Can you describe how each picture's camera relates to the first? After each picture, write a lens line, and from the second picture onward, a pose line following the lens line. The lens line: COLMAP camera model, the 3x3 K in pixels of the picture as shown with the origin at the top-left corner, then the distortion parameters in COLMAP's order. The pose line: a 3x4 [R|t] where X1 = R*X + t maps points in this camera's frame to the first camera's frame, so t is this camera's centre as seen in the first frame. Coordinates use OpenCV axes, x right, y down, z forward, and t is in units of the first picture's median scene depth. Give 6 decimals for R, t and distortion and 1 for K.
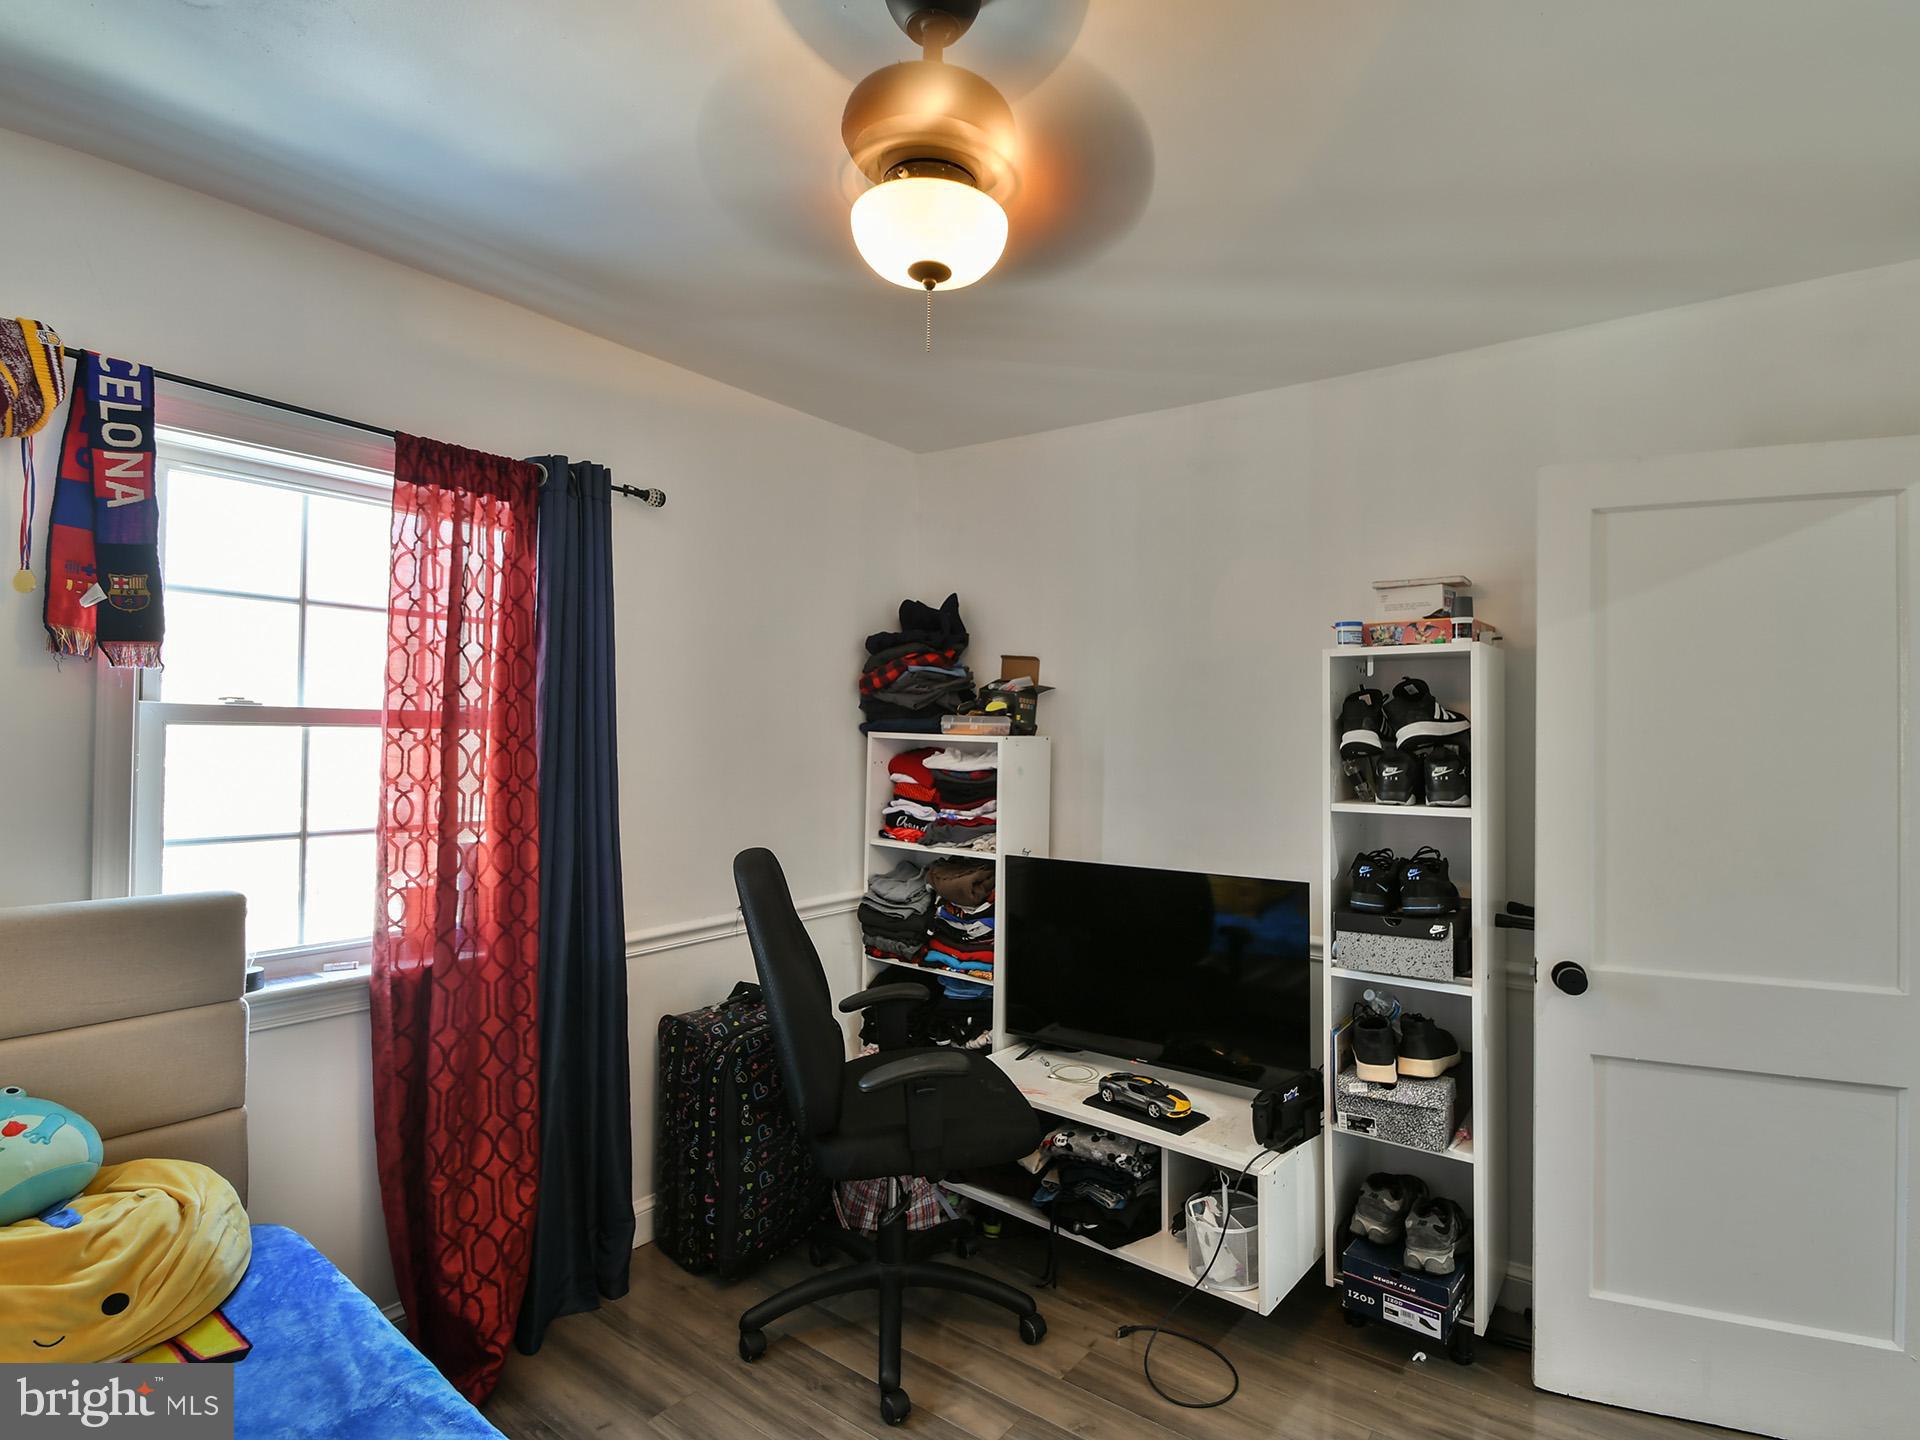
lens RADIAL K [[961.0, 0, 952.8], [0, 961.0, 688.7], [0, 0, 1]] dist [-0.000368, -0.000010]
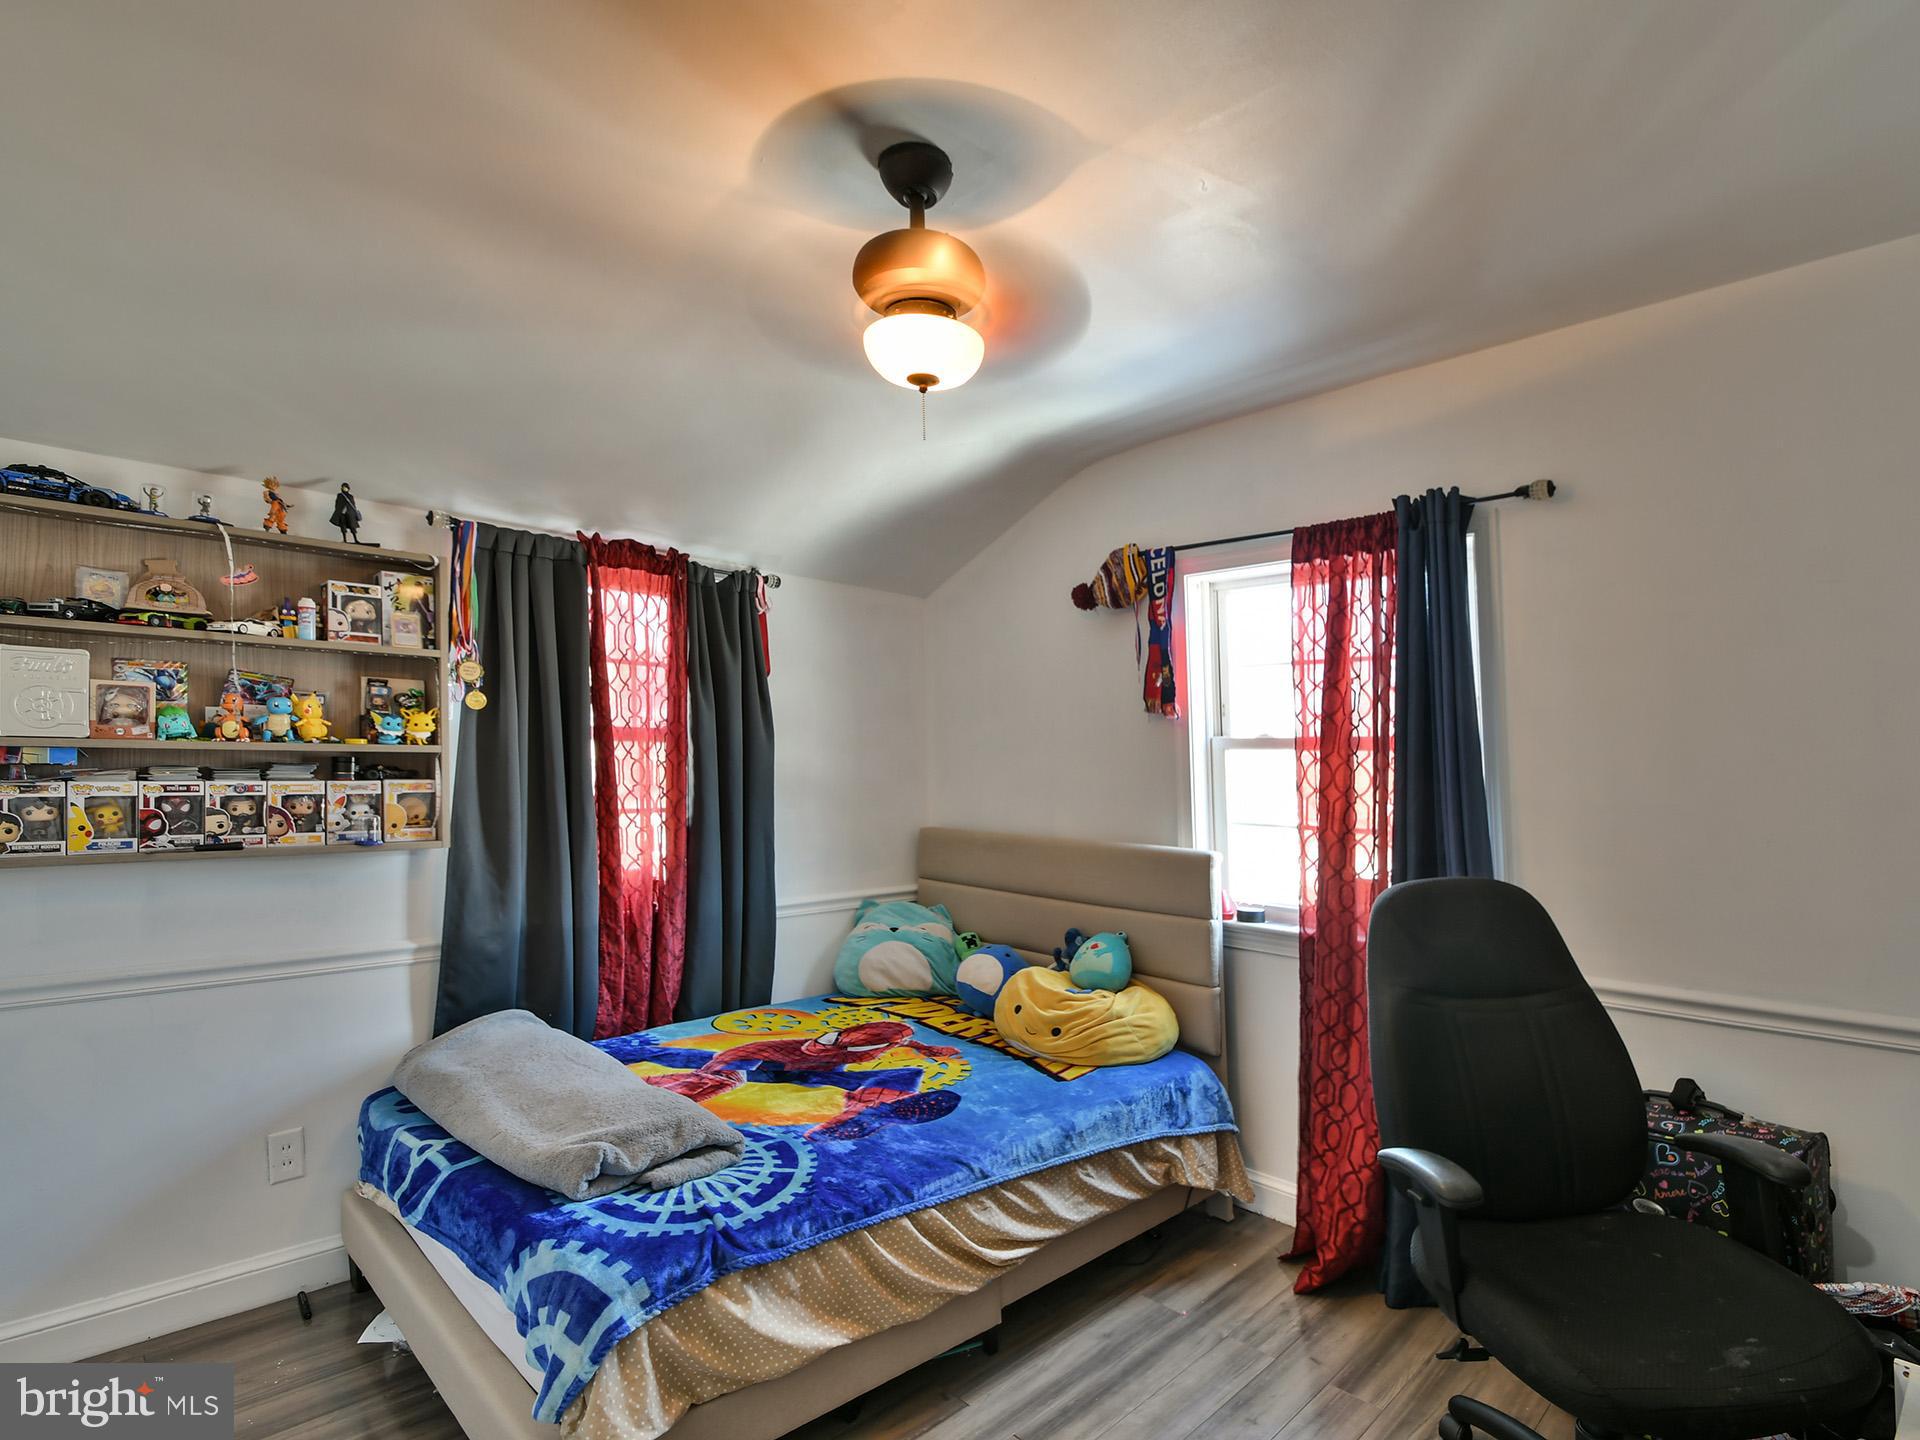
lens RADIAL K [[961.0, 0, 952.8], [0, 961.0, 688.7], [0, 0, 1]] dist [-0.000368, -0.000010]
pose [[-0.168544, -0.067983, -0.983347, 0.835141], [0.043547, 0.996131, -0.076330, 0.037059], [0.984732, -0.055687, -0.164931, 0.781289]]
